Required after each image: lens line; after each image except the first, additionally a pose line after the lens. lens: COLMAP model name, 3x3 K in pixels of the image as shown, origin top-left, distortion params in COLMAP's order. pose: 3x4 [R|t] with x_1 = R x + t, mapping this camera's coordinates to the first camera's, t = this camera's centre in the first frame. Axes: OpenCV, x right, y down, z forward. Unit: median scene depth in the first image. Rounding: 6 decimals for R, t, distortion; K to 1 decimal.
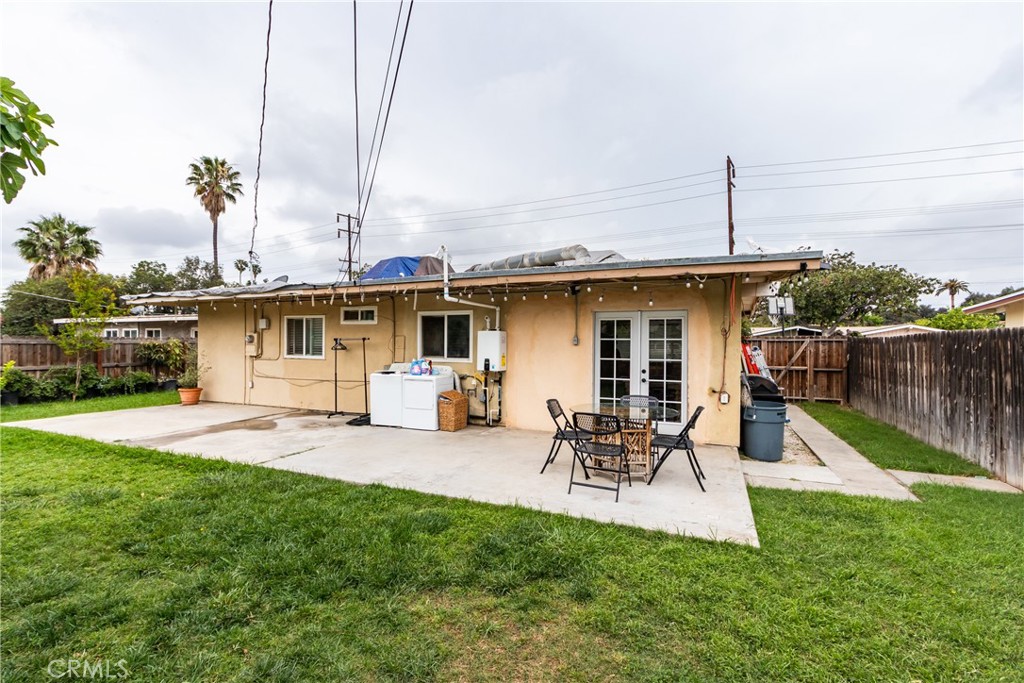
lens RADIAL K [[467.1, 0, 501.2], [0, 467.1, 343.1], [0, 0, 1]] dist [0.004763, -0.001339]
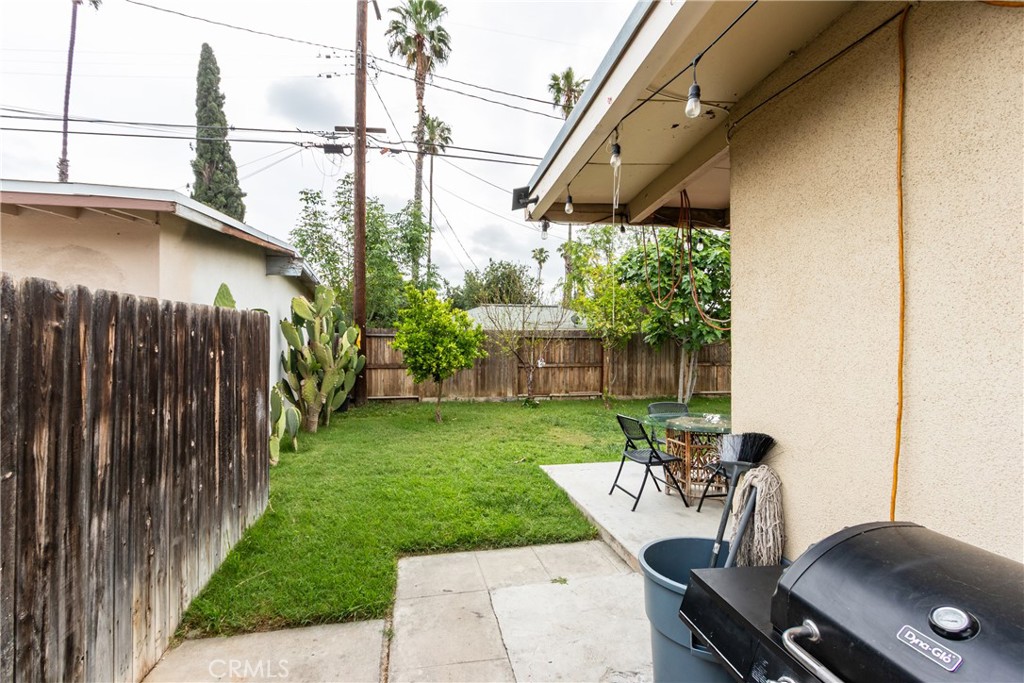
lens RADIAL K [[467.1, 0, 500.0], [0, 467.1, 344.4], [0, 0, 1]] dist [0.004763, -0.001339]
pose [[-0.814762, -0.007288, -0.579750, 0.595840], [-0.005459, 0.999973, -0.004898, 0.004644], [0.579770, -0.000825, -0.814780, 0.832164]]
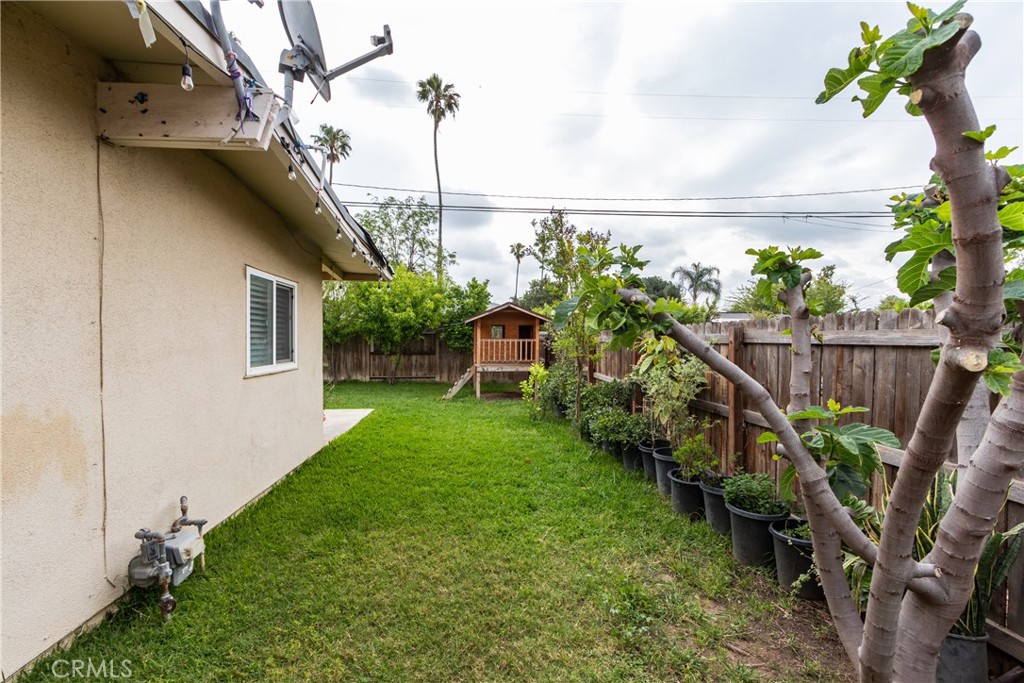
lens RADIAL K [[467.1, 0, 503.2], [0, 467.1, 347.5], [0, 0, 1]] dist [0.004763, -0.001339]
pose [[-0.876765, 0.000806, -0.480918, -0.717573], [-0.007789, 0.999844, 0.015876, -0.001612], [0.480855, 0.017665, -0.876622, 1.944500]]
